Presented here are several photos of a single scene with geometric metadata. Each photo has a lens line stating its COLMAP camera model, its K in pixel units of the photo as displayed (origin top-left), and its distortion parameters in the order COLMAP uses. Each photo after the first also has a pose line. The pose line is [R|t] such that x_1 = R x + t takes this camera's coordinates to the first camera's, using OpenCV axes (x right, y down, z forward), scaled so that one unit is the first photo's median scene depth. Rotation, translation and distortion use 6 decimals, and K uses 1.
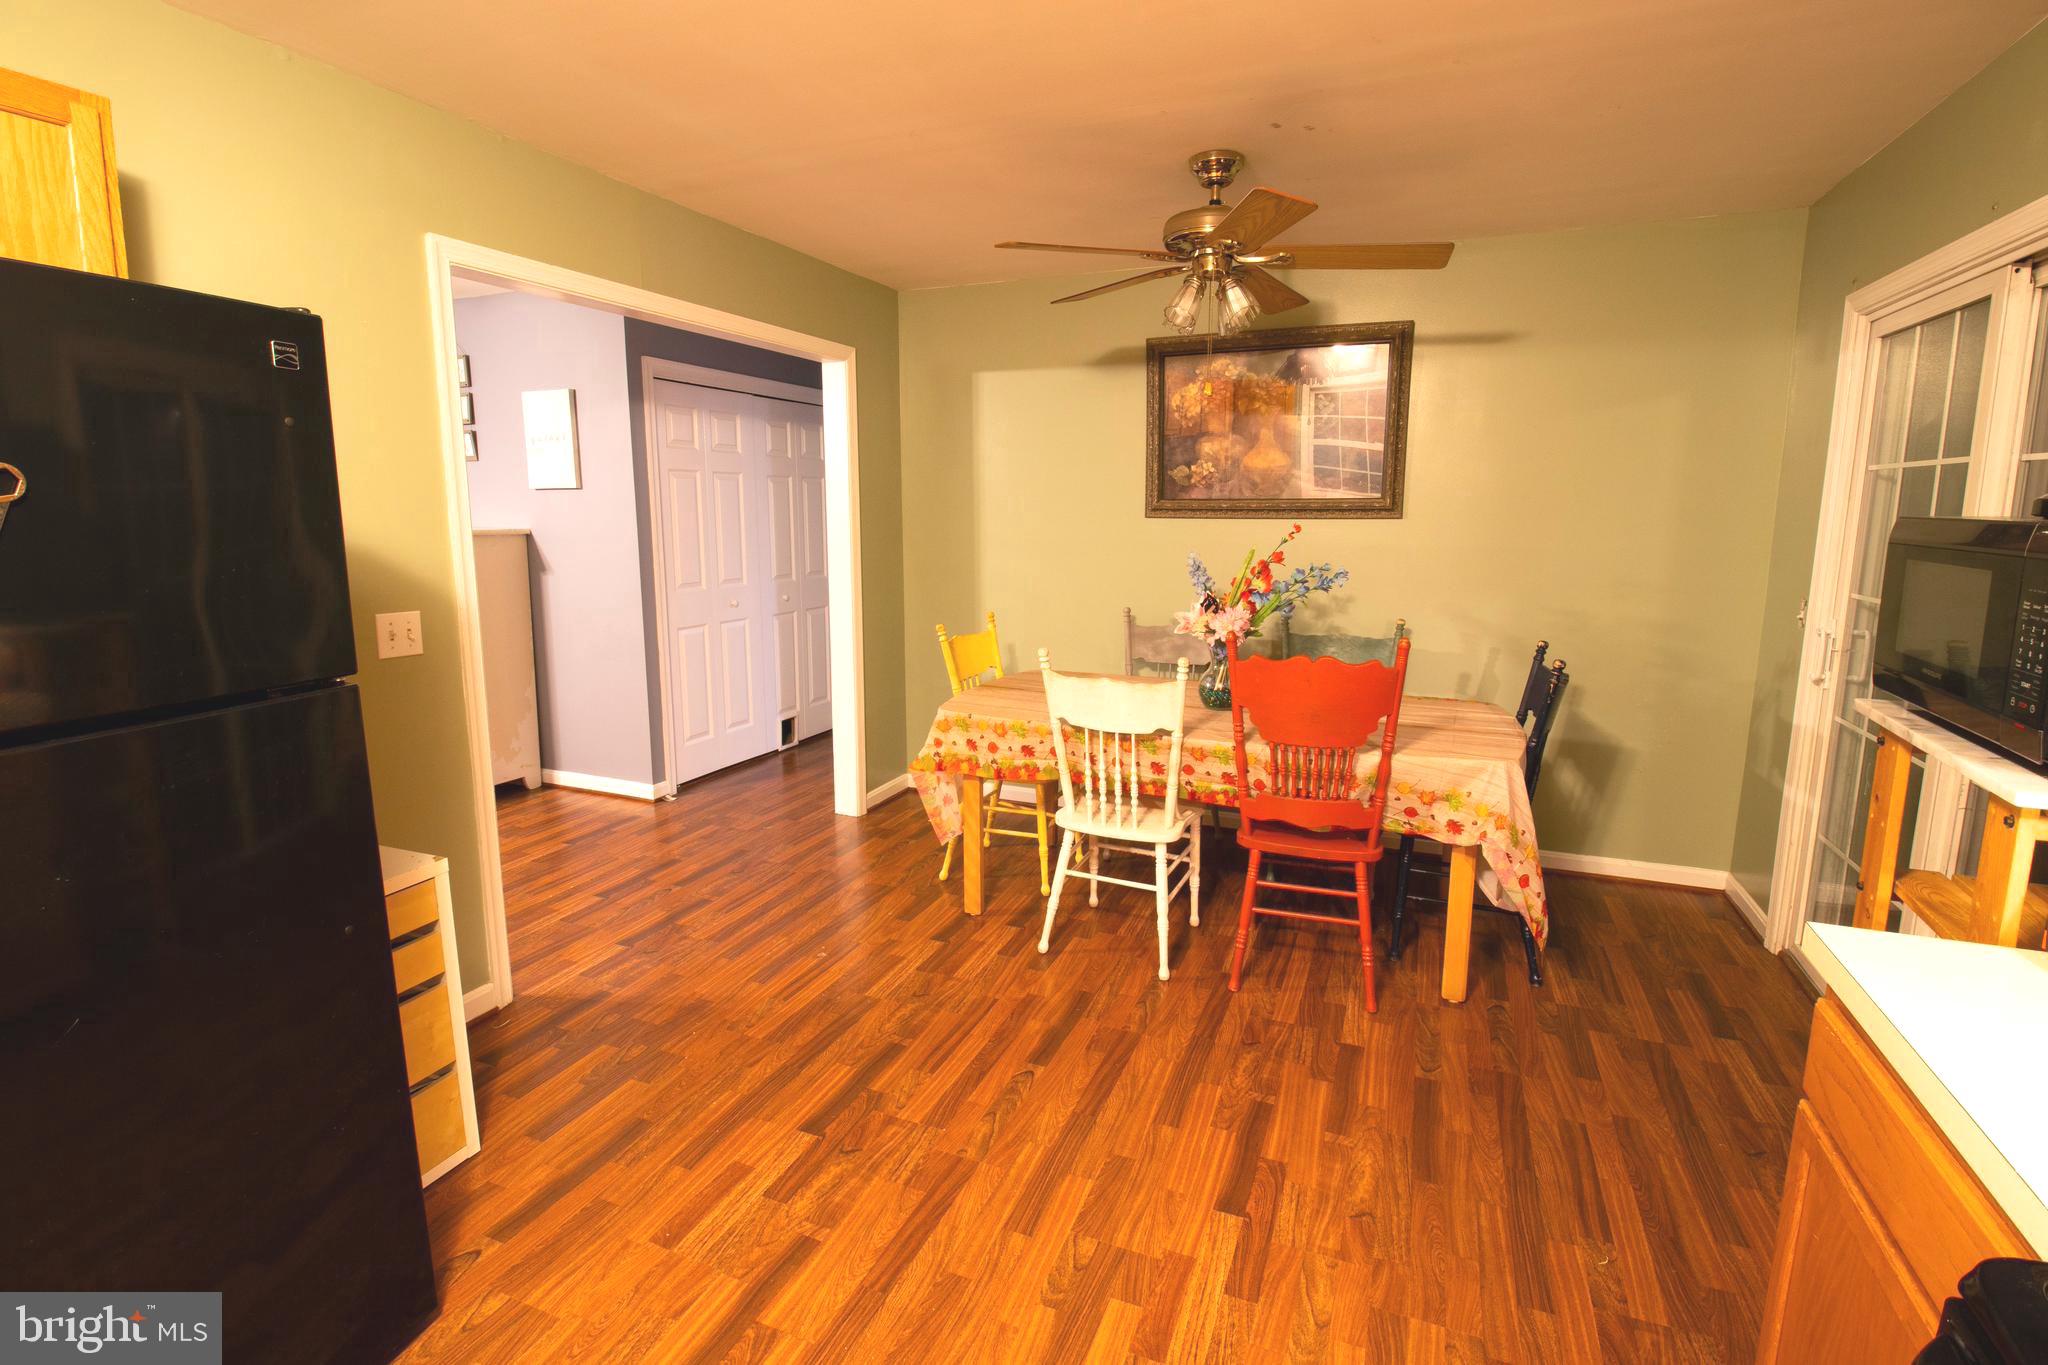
lens RADIAL K [[942.8, 0, 1036.6], [0, 942.8, 665.4], [0, 0, 1]] dist [-0.002347, -0.012659]
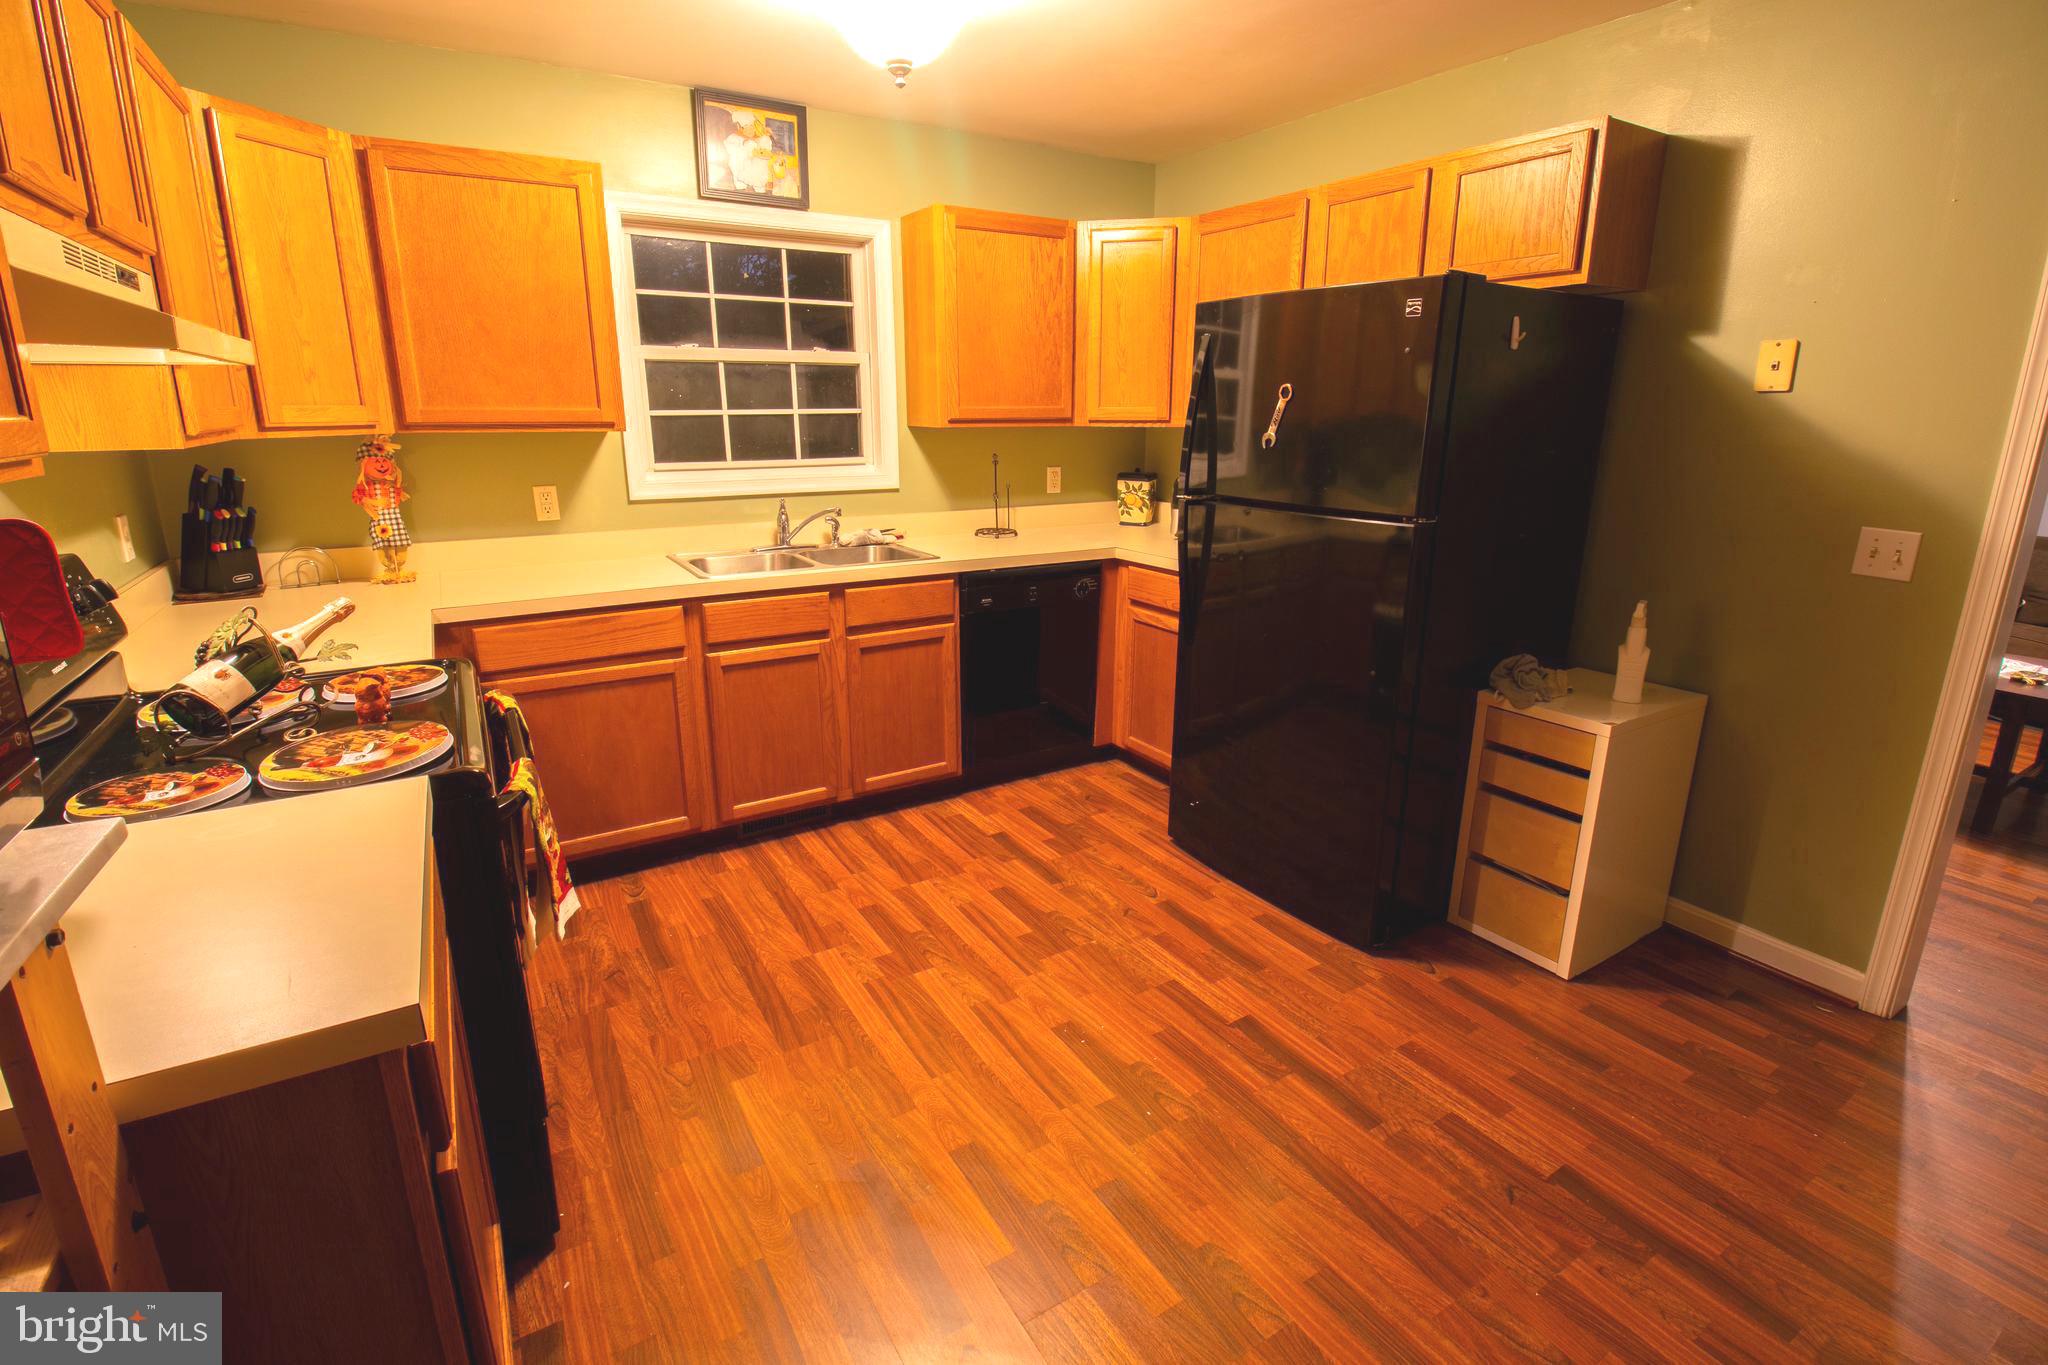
lens RADIAL K [[942.8, 0, 1030.2], [0, 942.8, 659.5], [0, 0, 1]] dist [-0.002347, -0.012659]
pose [[-0.588575, 0.205555, -0.781874, 0.538312], [-0.139683, 0.926734, 0.348789, -0.136433], [0.796284, 0.314503, -0.516740, 0.836046]]
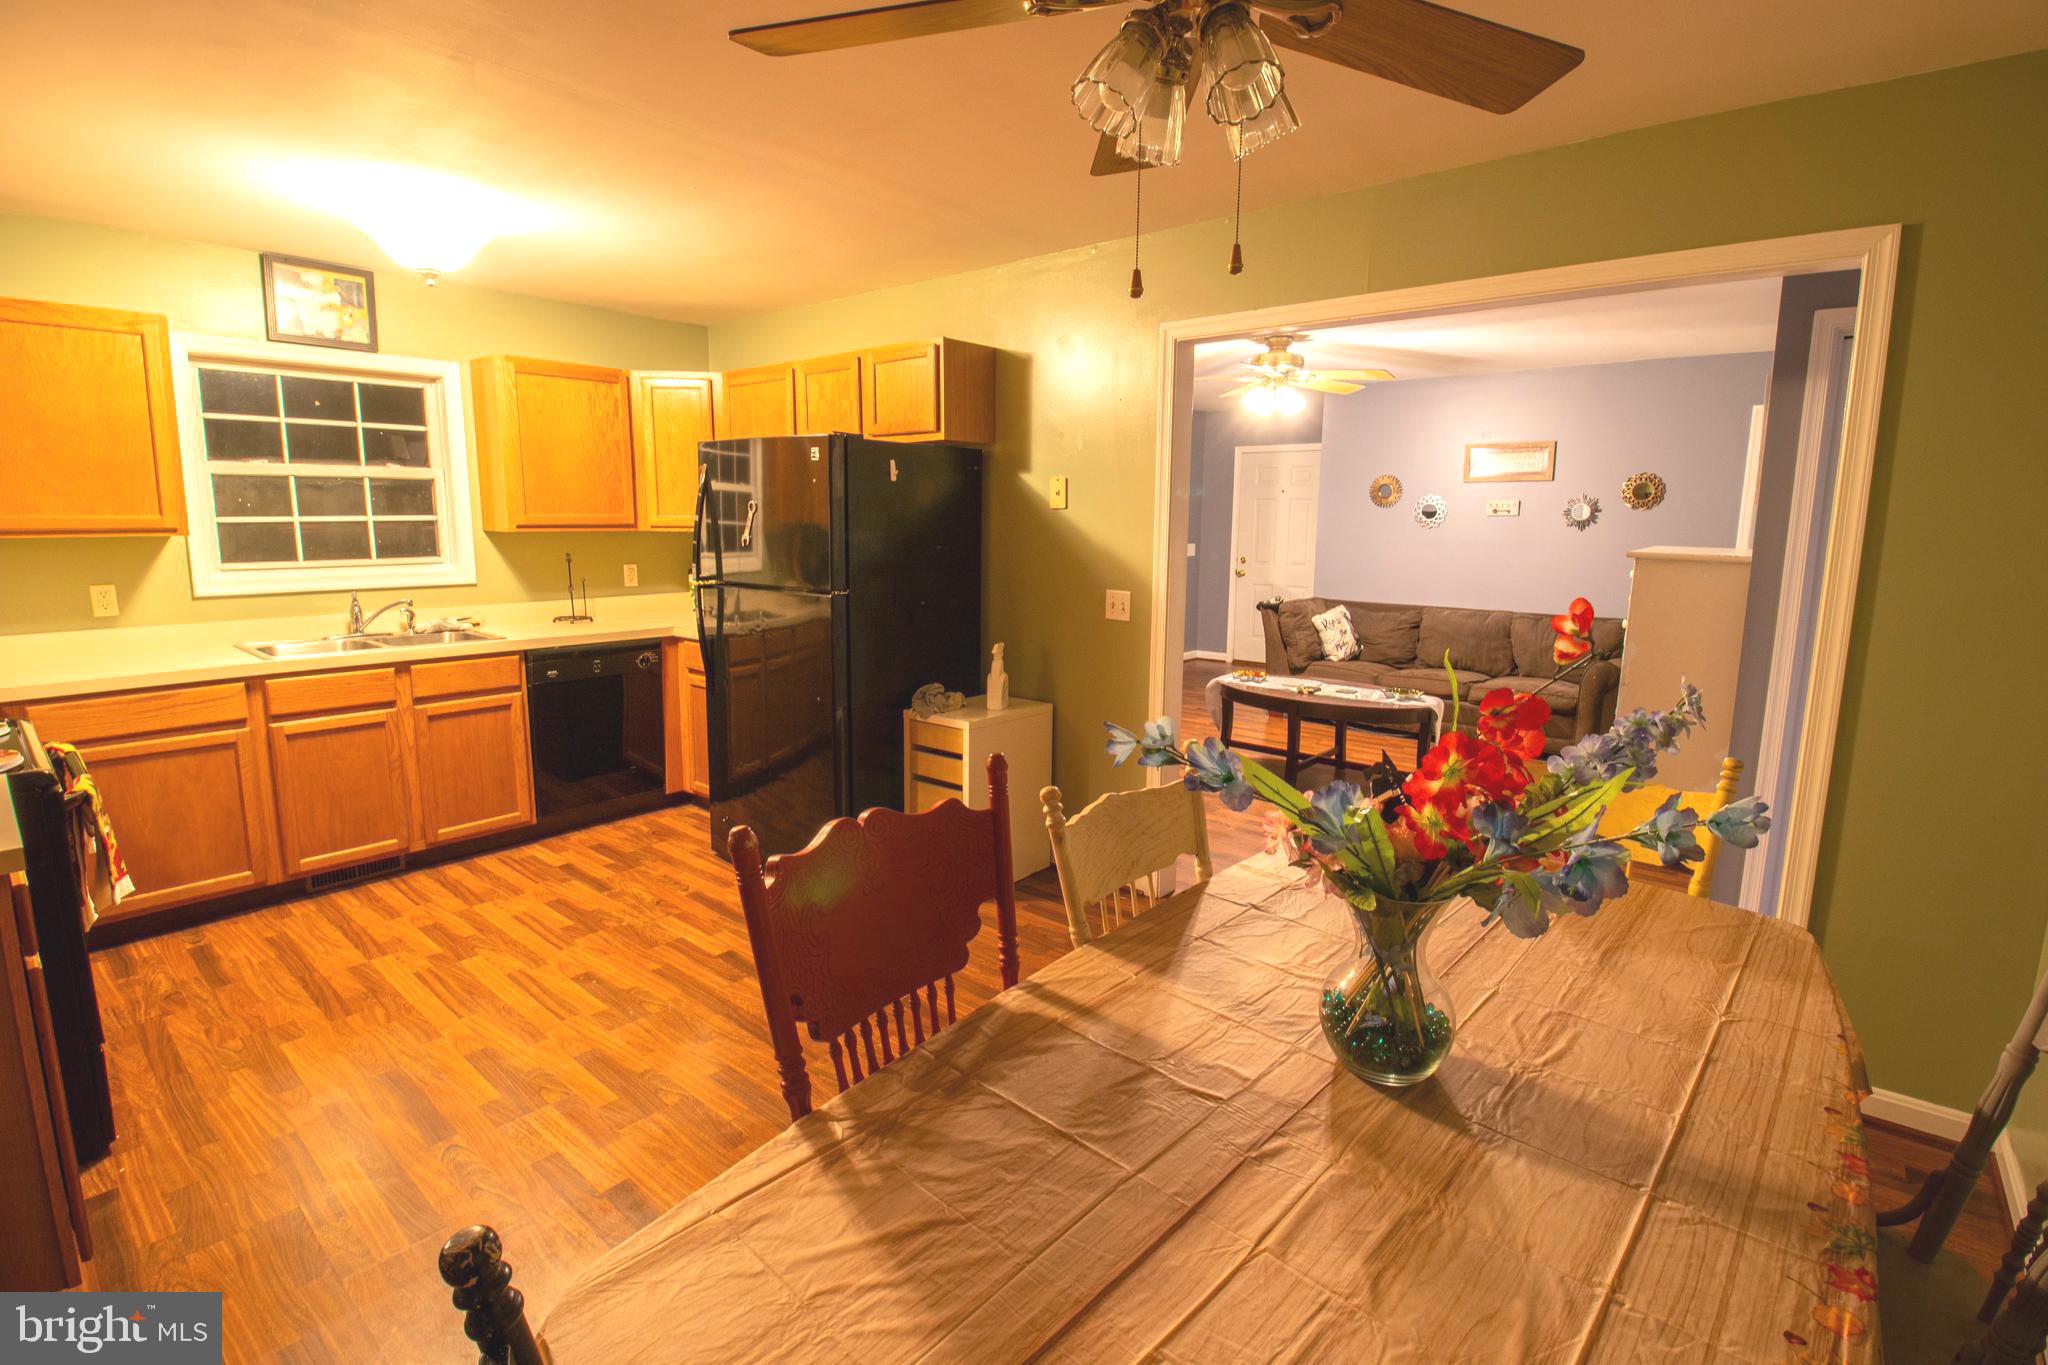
lens RADIAL K [[942.8, 0, 1034.6], [0, 942.8, 660.1], [0, 0, 1]] dist [-0.002347, -0.012659]
pose [[-0.302265, 0.140419, -0.942825, 0.788292], [-0.169571, 0.965393, 0.198144, -0.222421], [0.938020, 0.219768, -0.267994, 1.292860]]
